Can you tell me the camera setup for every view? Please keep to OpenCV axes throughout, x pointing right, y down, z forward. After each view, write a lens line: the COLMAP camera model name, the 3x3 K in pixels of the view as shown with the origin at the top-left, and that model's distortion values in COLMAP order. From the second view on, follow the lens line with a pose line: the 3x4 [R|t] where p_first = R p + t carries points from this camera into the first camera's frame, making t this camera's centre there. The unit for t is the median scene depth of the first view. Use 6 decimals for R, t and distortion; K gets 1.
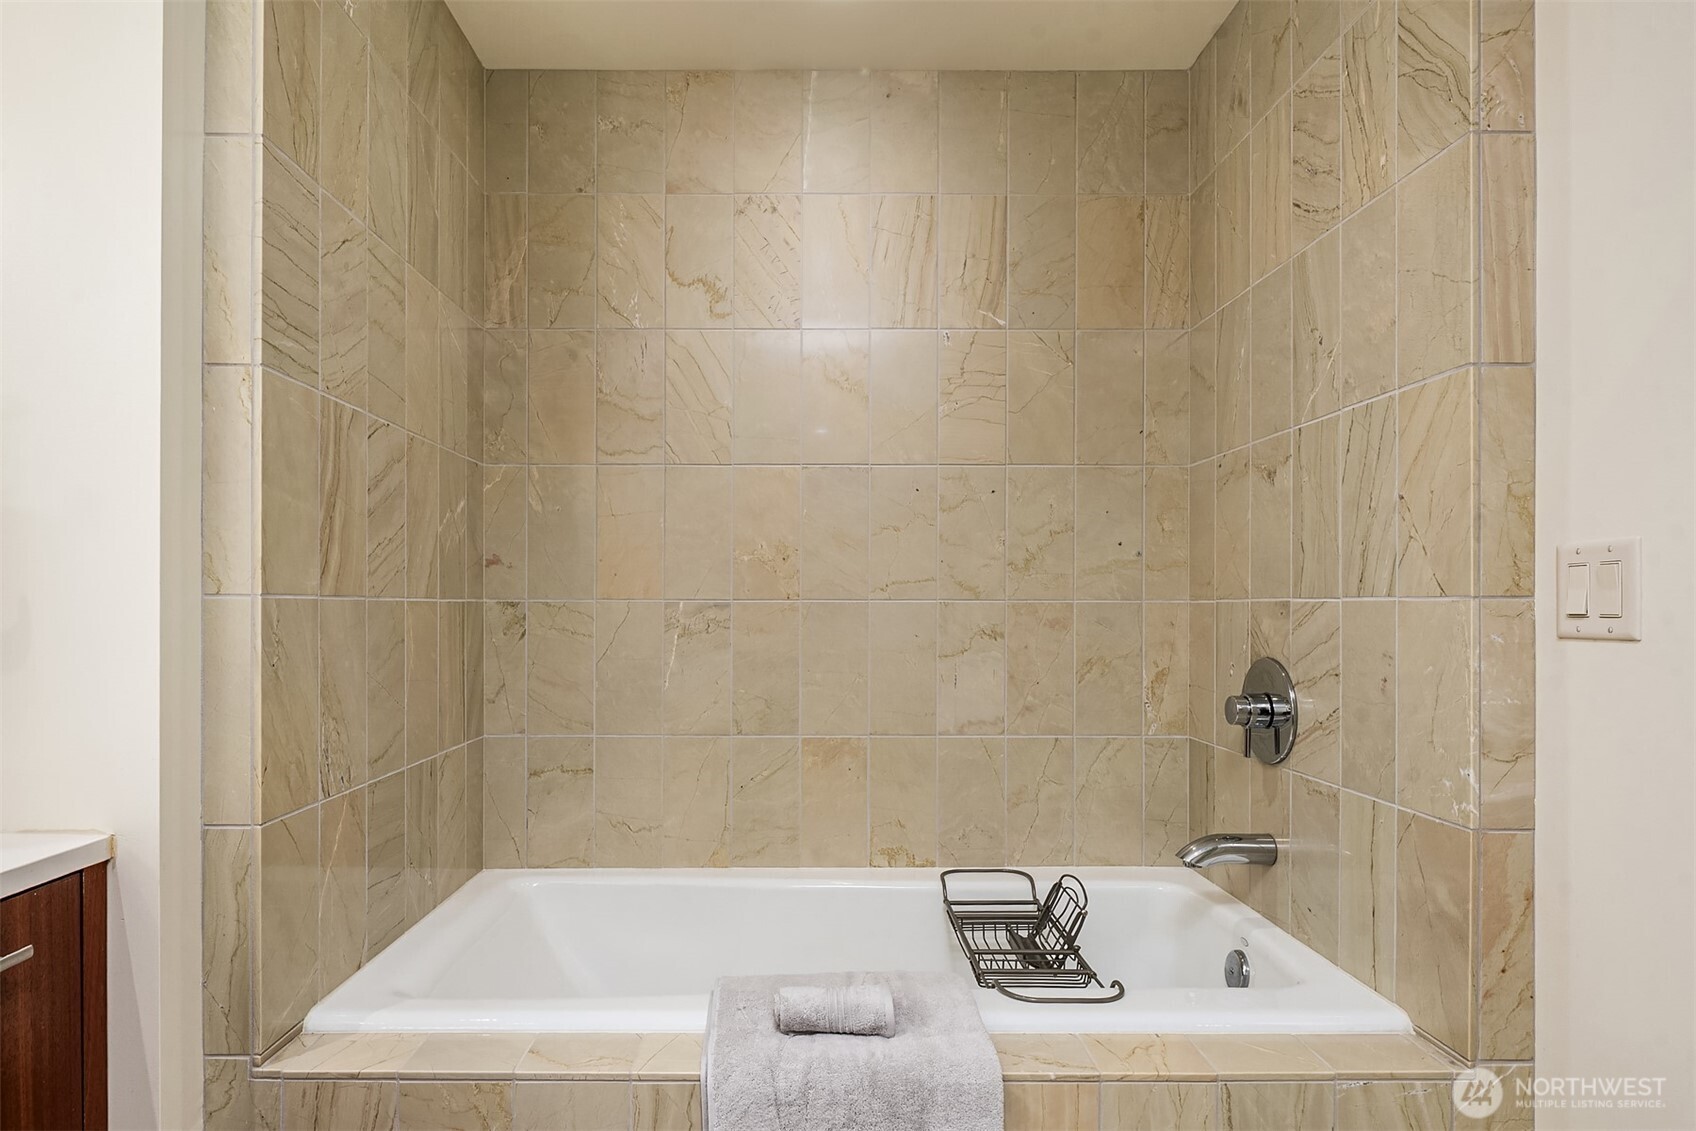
lens RADIAL K [[948.0, 0, 840.9], [0, 948.0, 607.6], [0, 0, 1]] dist [0.003058, 0.001290]
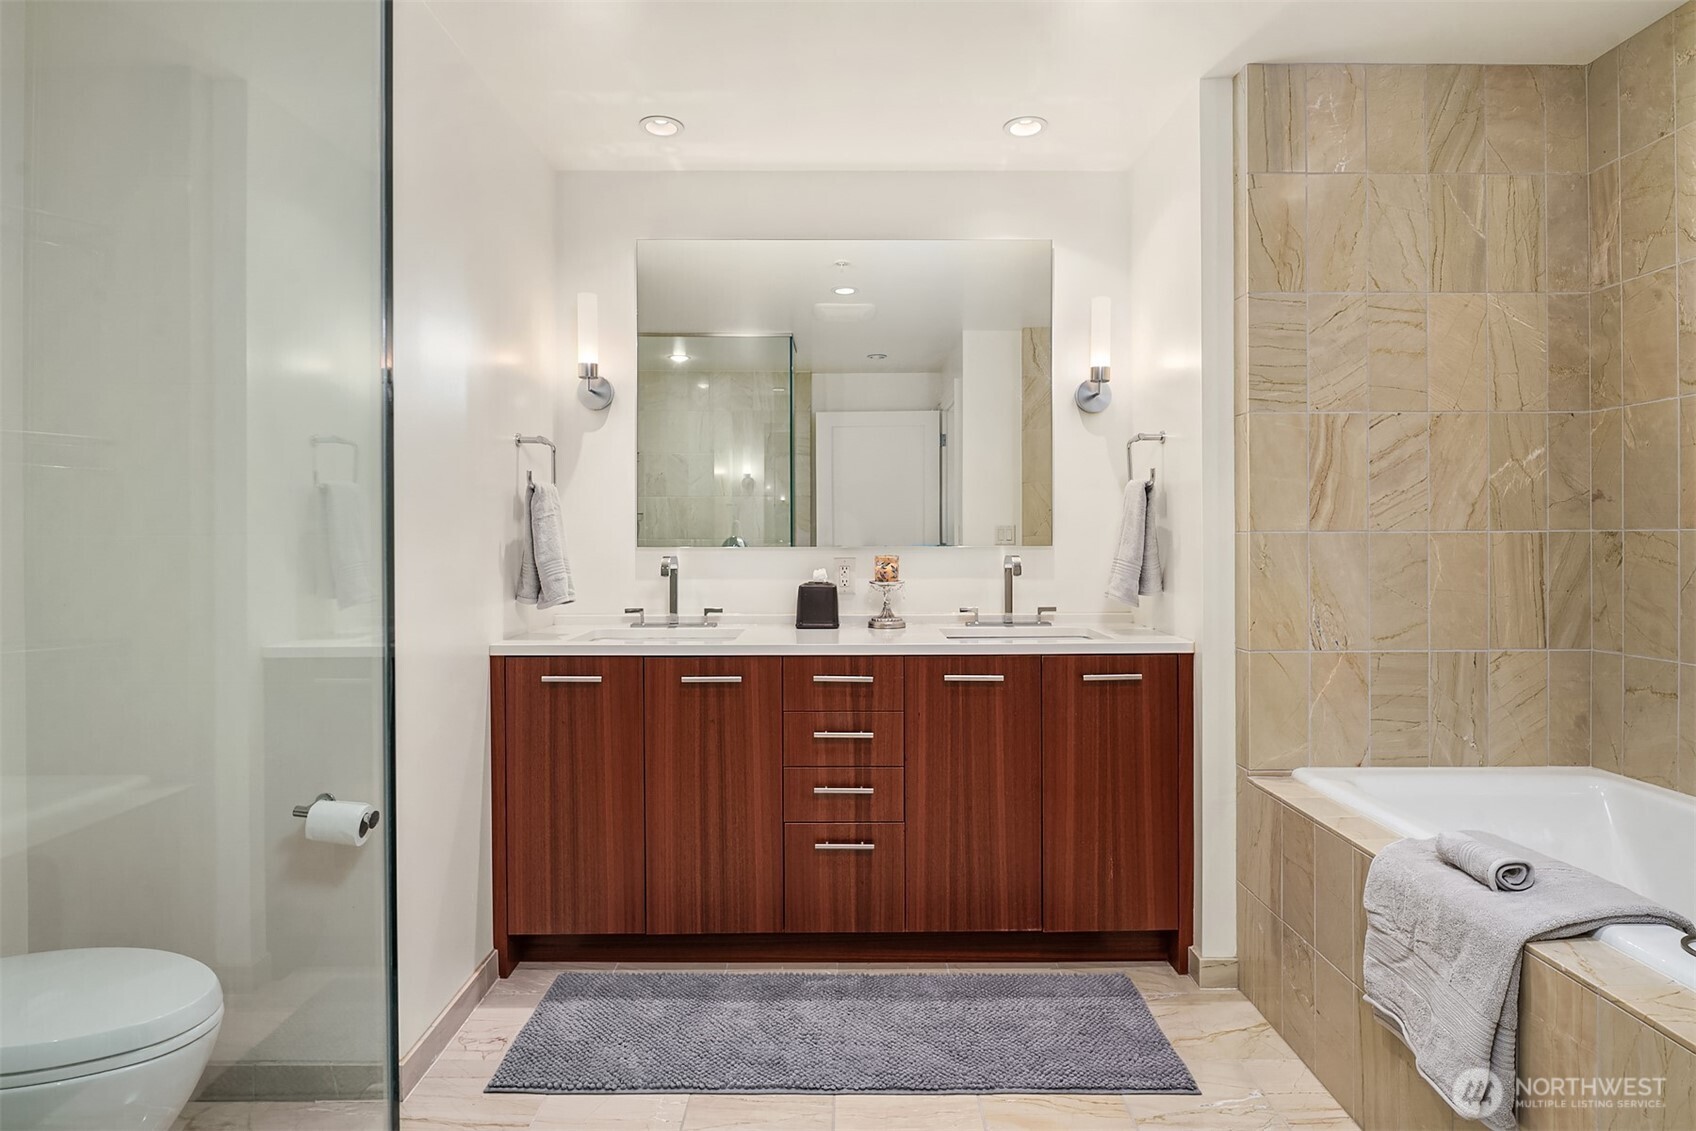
lens RADIAL K [[948.0, 0, 848.1], [0, 948.0, 553.9], [0, 0, 1]] dist [0.003058, 0.001290]
pose [[-0.001248, 0.013425, -0.999909, 0.851497], [0.003716, 0.999903, 0.013421, 0.001719], [0.999992, -0.003699, -0.001298, 0.120918]]
